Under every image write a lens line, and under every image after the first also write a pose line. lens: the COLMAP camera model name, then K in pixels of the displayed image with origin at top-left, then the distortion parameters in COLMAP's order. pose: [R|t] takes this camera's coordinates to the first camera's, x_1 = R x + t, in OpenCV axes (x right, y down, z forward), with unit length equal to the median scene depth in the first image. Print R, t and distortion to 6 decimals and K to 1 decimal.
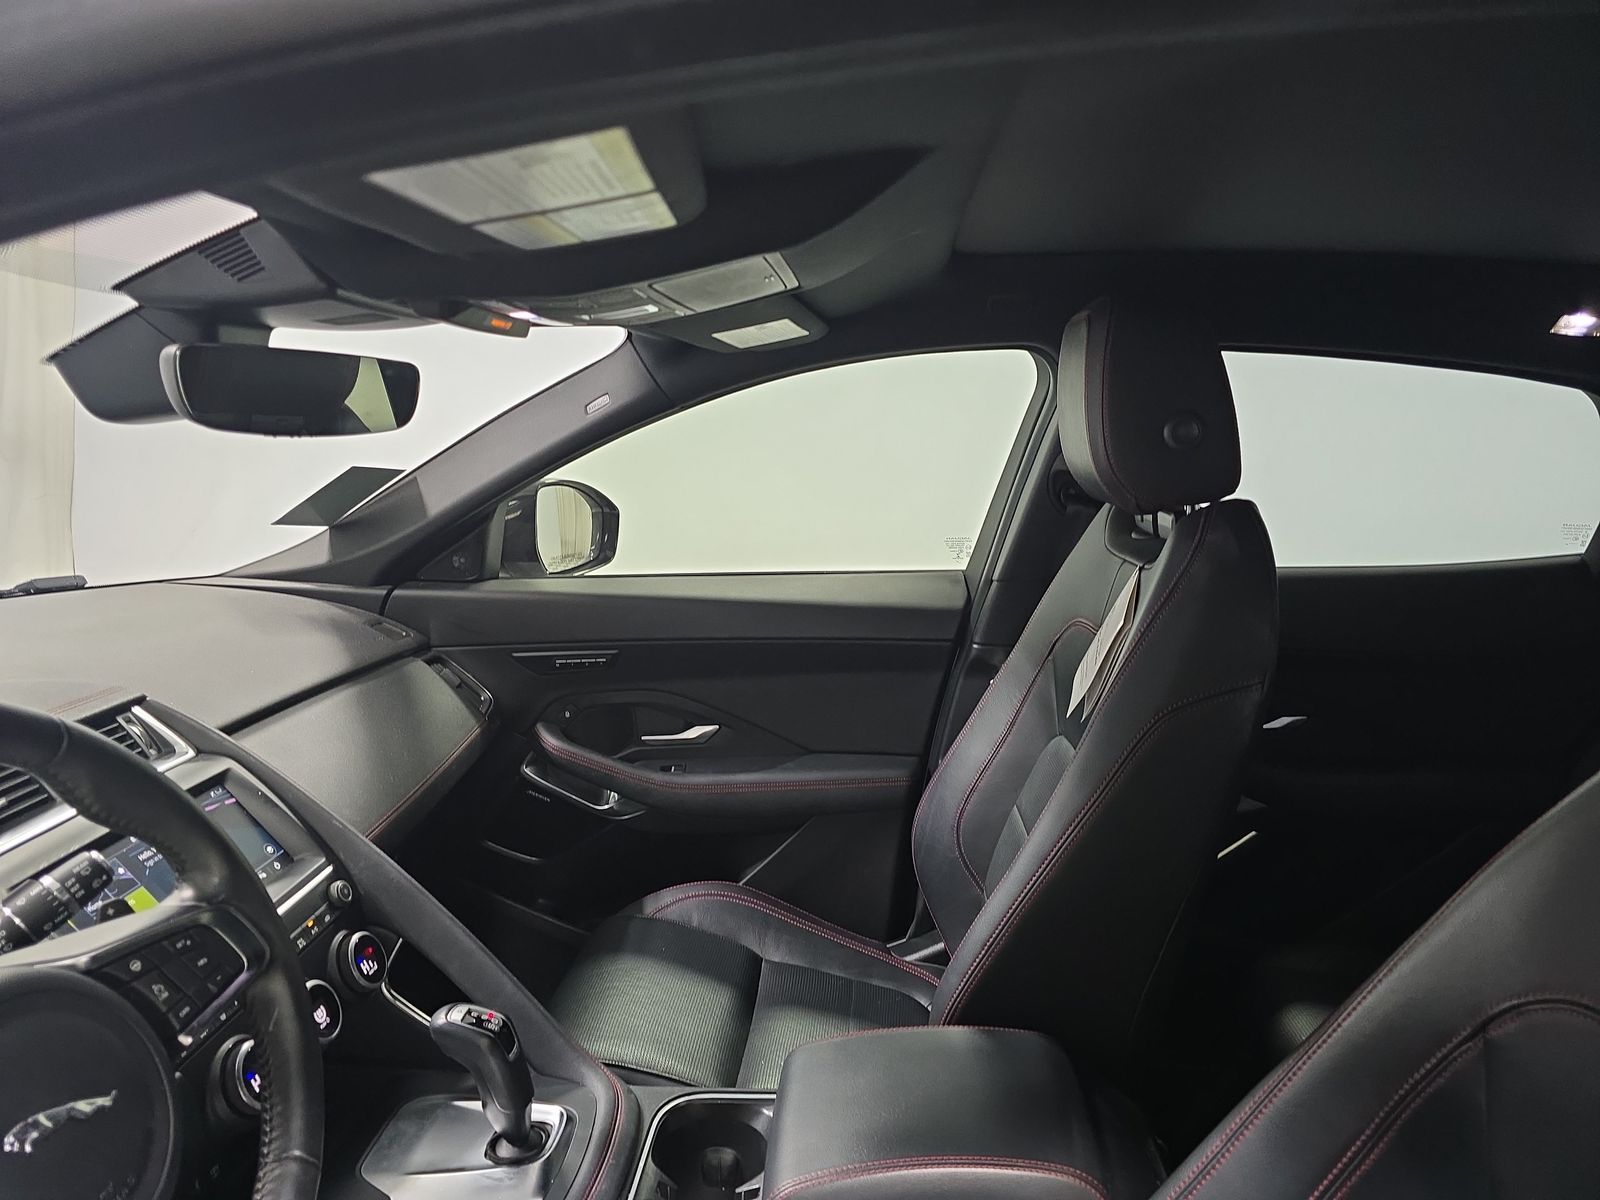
lens RADIAL K [[1093.1, 0, 800.0], [0, 1093.1, 600.0], [0, 0, 1]] dist [0.003863, 0.000934]
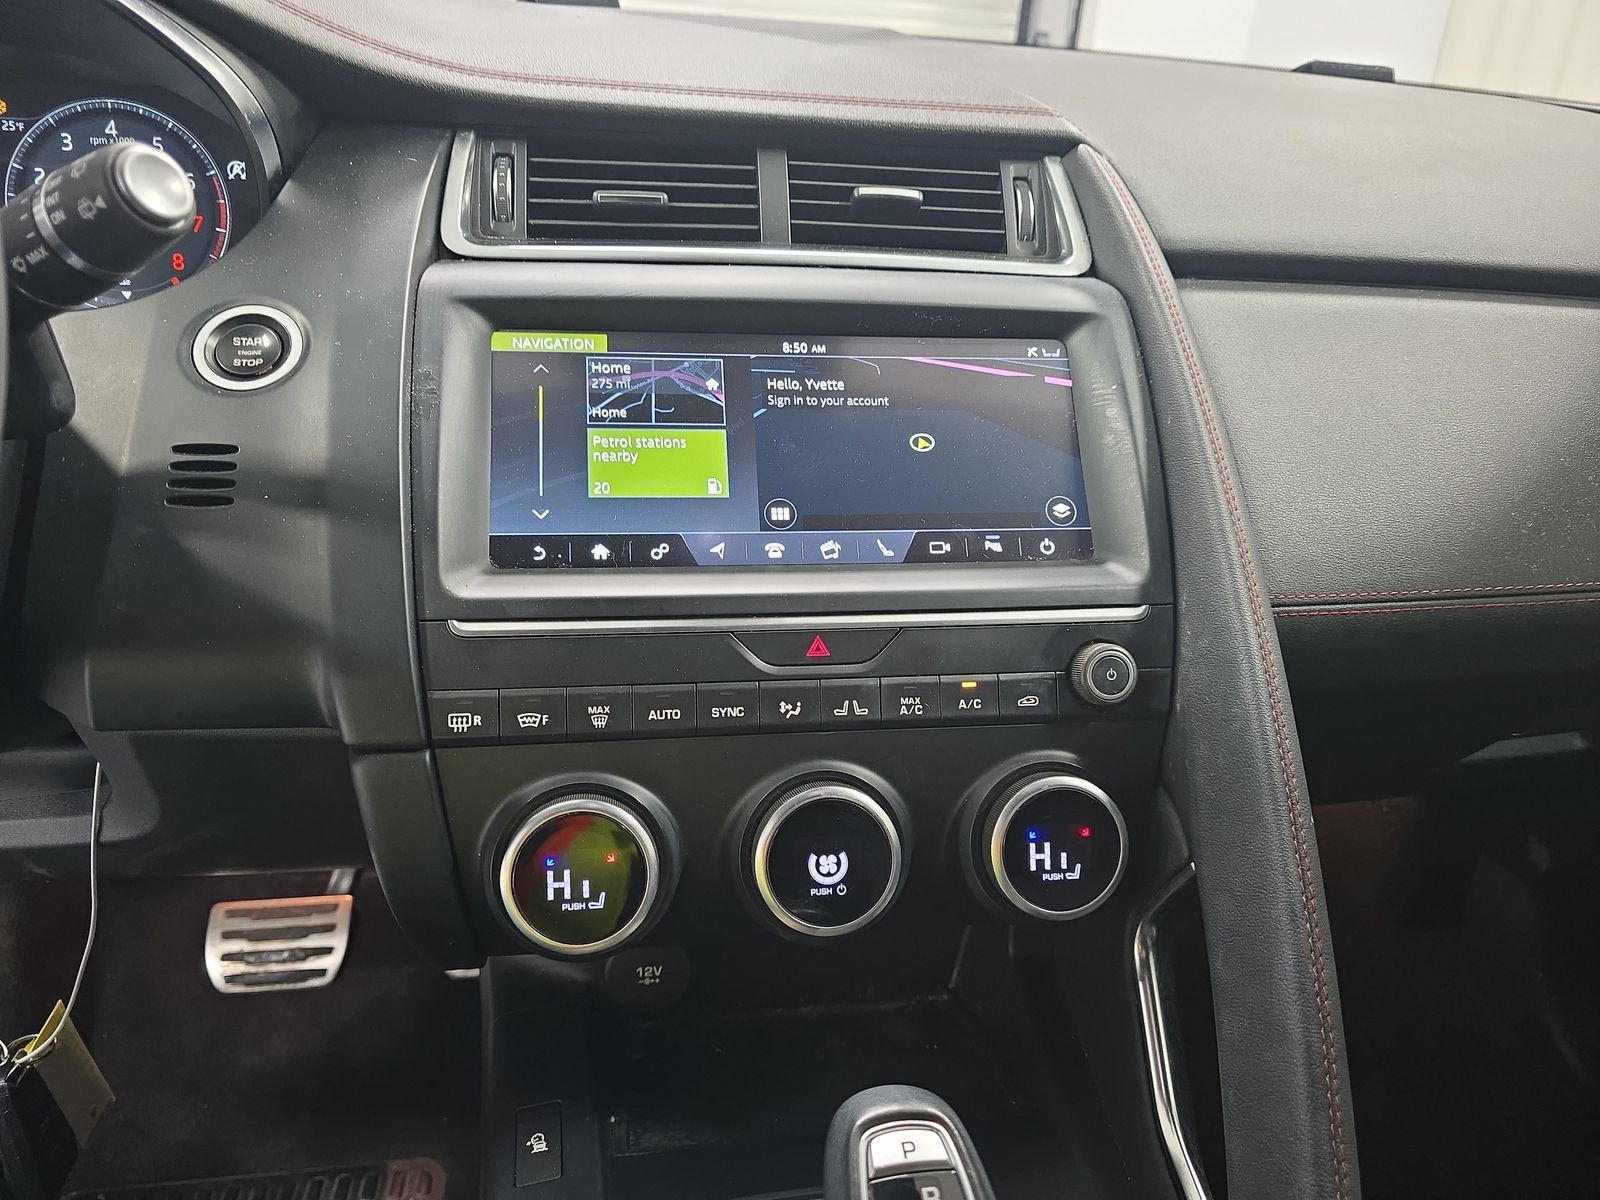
lens RADIAL K [[1093.1, 0, 800.0], [0, 1093.1, 600.0], [0, 0, 1]] dist [0.003863, 0.000934]
pose [[0.183835, 0.419704, -0.888850, -0.094171], [-0.209695, 0.900190, 0.381689, 0.113597], [0.960329, 0.116220, 0.253496, 0.786937]]
